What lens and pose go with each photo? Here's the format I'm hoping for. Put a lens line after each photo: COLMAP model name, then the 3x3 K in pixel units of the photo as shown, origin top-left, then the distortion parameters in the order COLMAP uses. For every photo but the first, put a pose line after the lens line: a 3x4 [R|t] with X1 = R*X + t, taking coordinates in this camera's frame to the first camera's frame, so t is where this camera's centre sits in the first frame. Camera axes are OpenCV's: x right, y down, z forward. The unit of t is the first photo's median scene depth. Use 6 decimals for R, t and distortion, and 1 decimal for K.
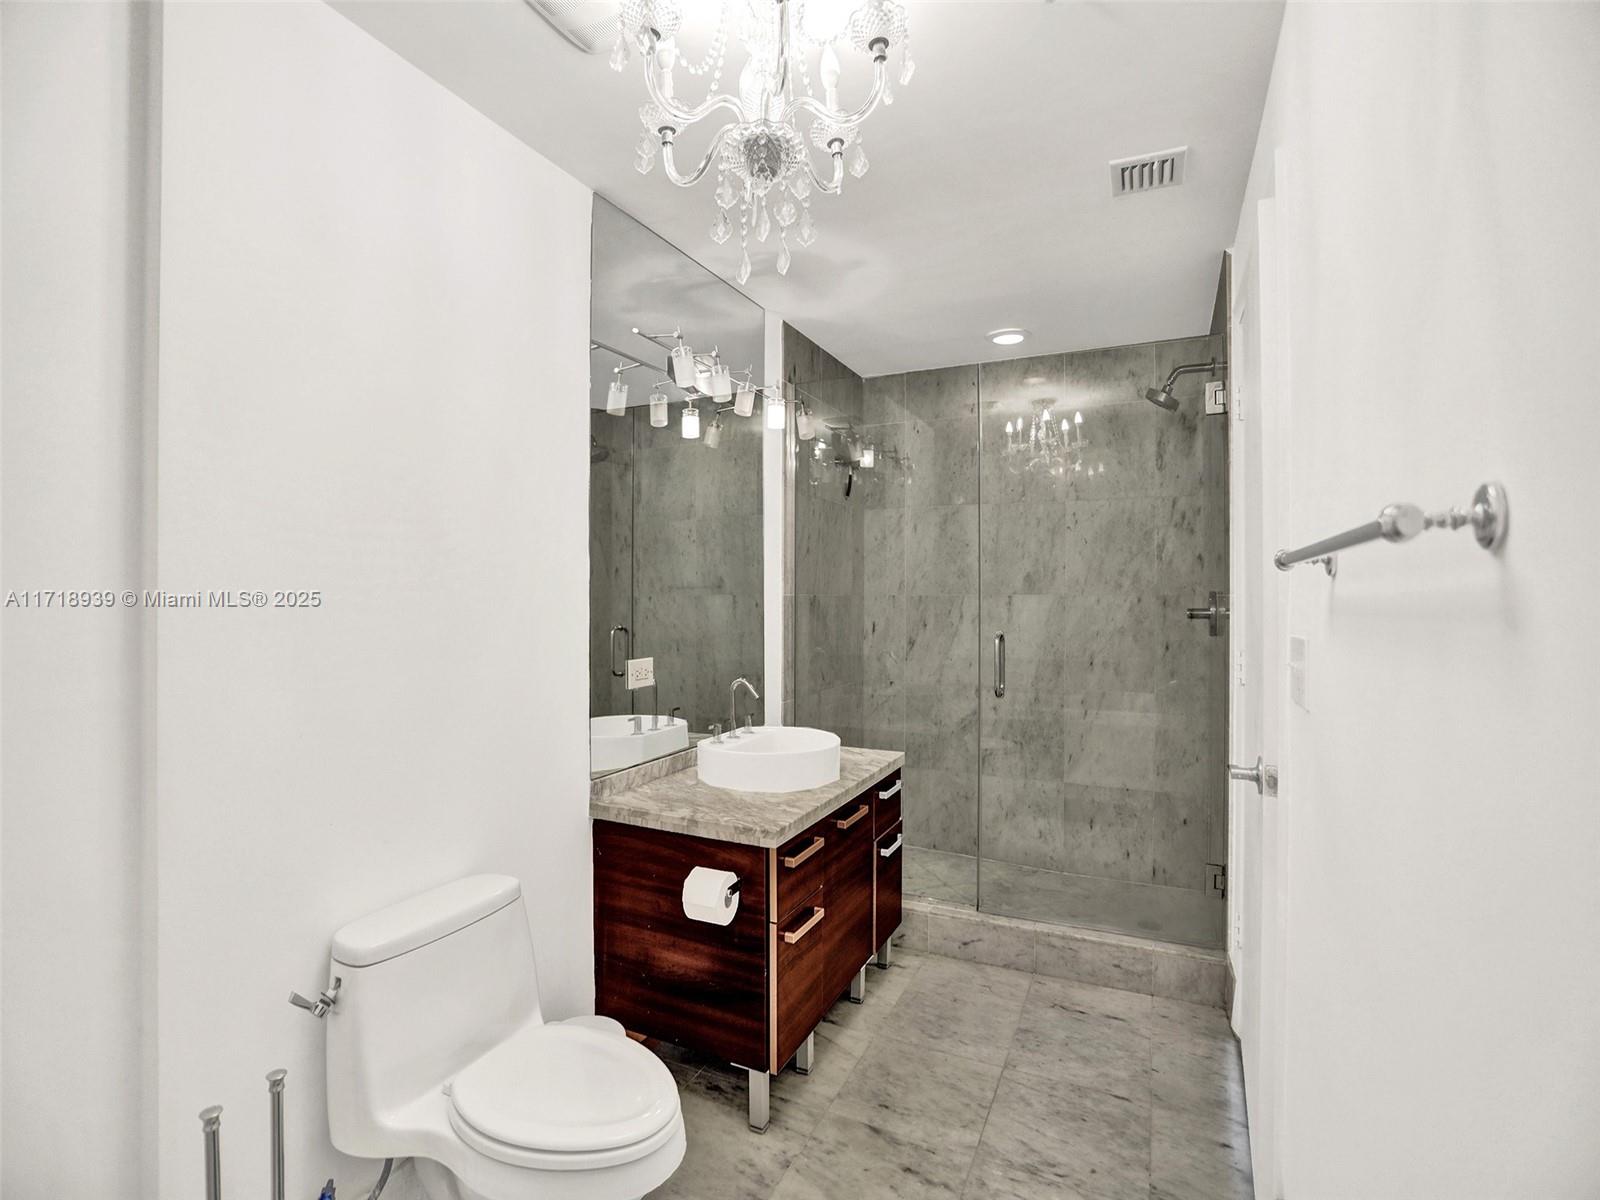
lens RADIAL K [[792.1, 0, 800.0], [0, 792.1, 600.0], [0, 0, 1]] dist [-0.051564, 0.021781]
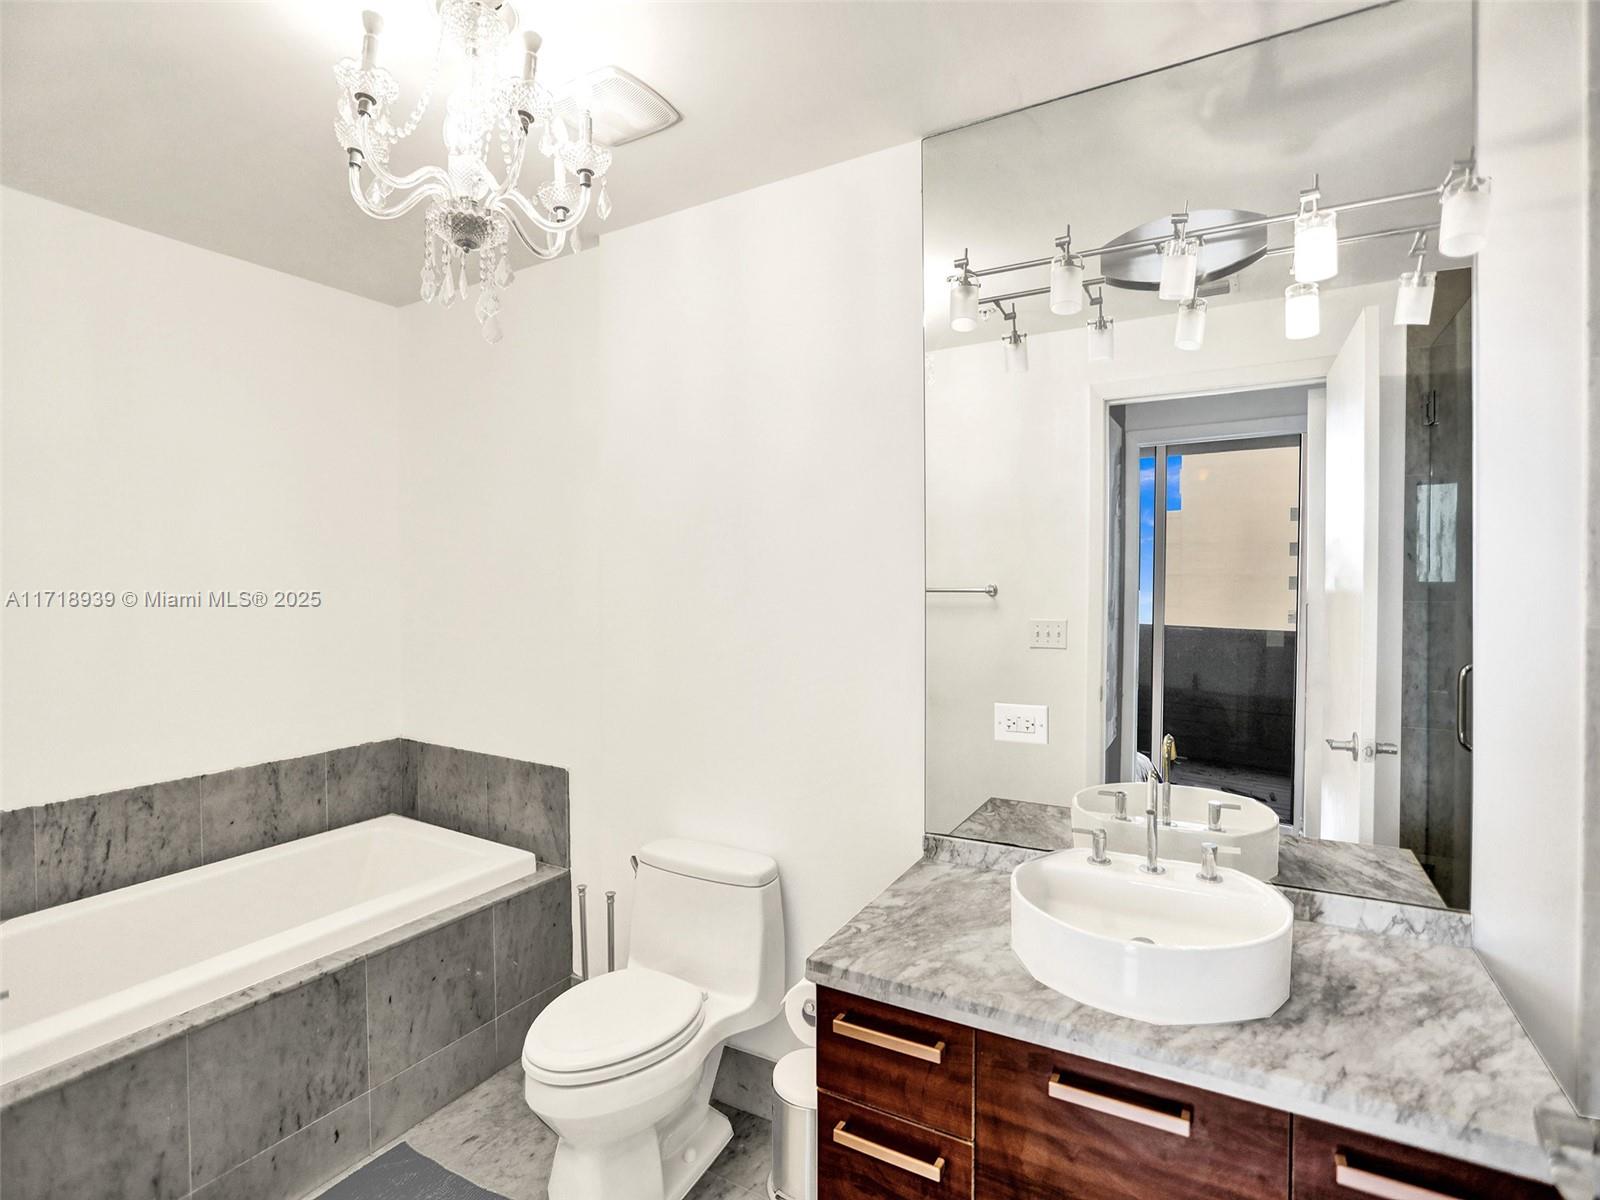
lens RADIAL K [[792.1, 0, 800.0], [0, 792.1, 600.0], [0, 0, 1]] dist [-0.051564, 0.021781]
pose [[-0.087262, 0.016064, -0.996056, 0.586629], [-0.002326, 0.999864, 0.016329, -0.035905], [0.996183, 0.003742, -0.087213, 0.925501]]
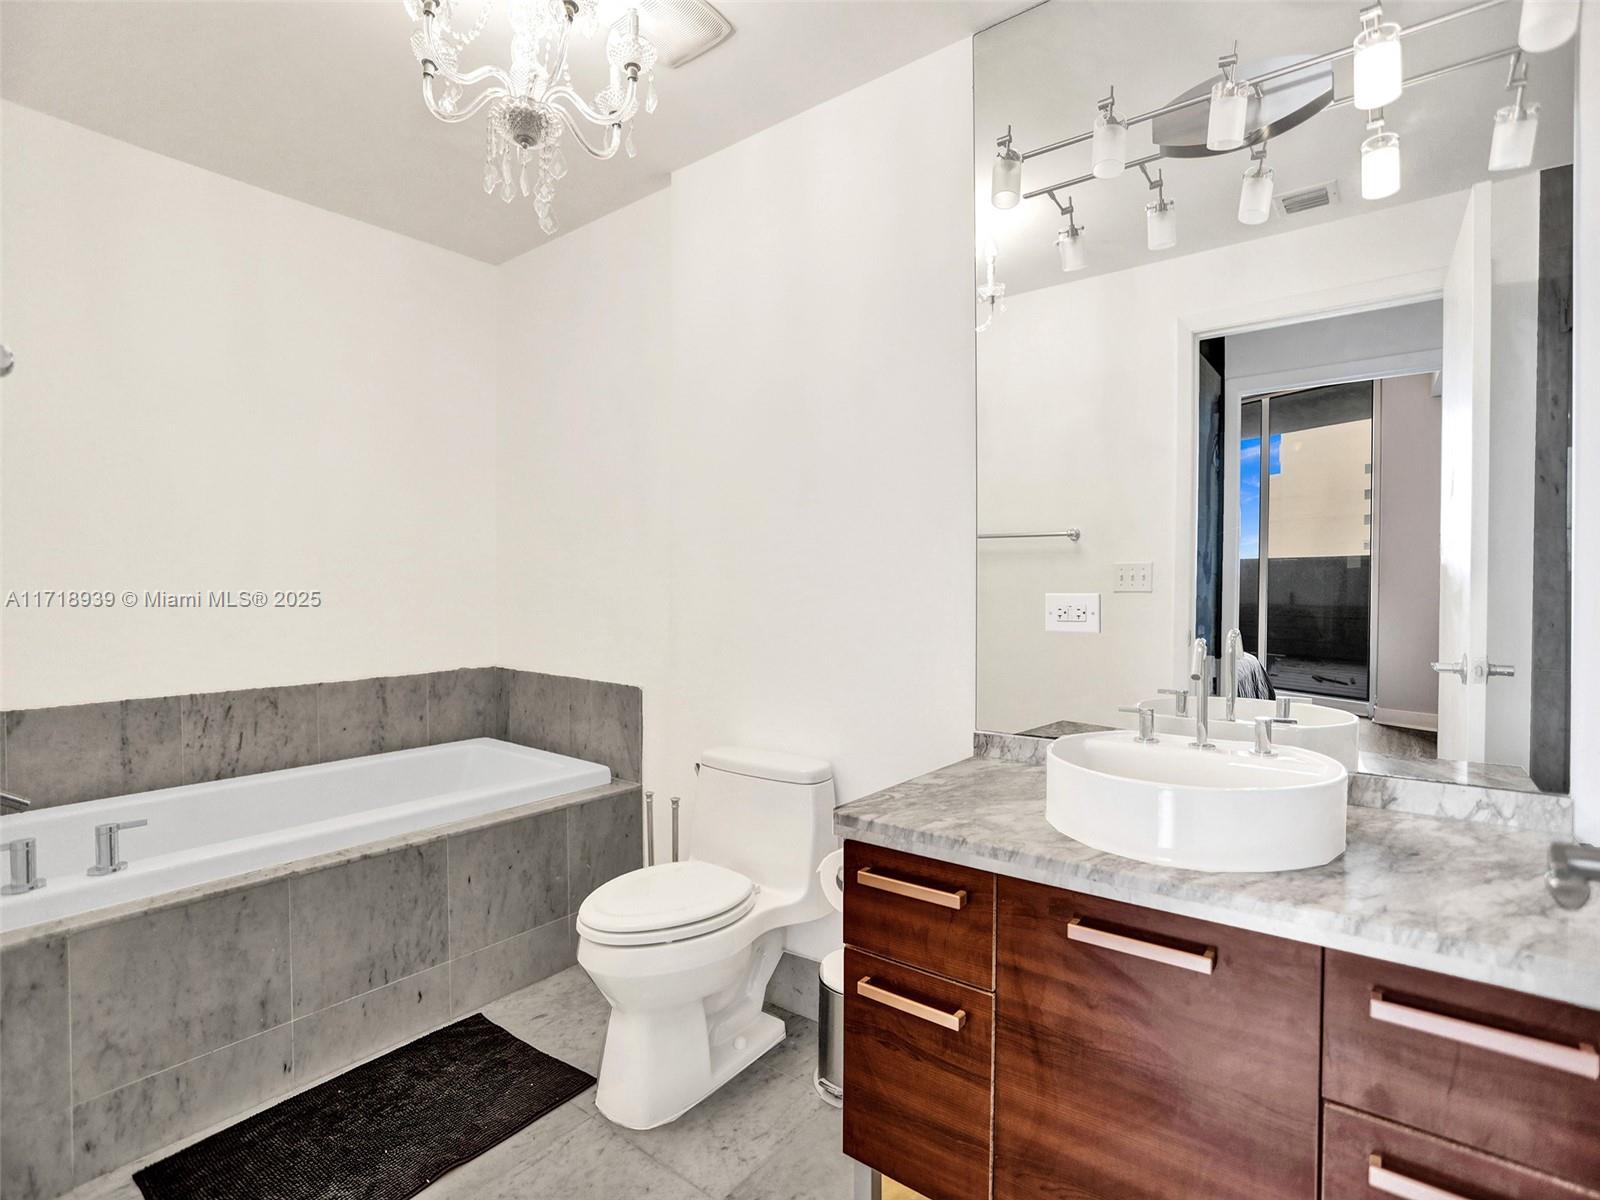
lens RADIAL K [[788.5, 0, 800.0], [0, 788.5, 600.0], [0, 0, 1]] dist [-0.060551, 0.027702]
pose [[-0.221824, 0.012715, -0.975004, 0.586606], [-0.005294, 0.999885, 0.014244, 0.078637], [0.975072, 0.008321, -0.221731, 0.988102]]
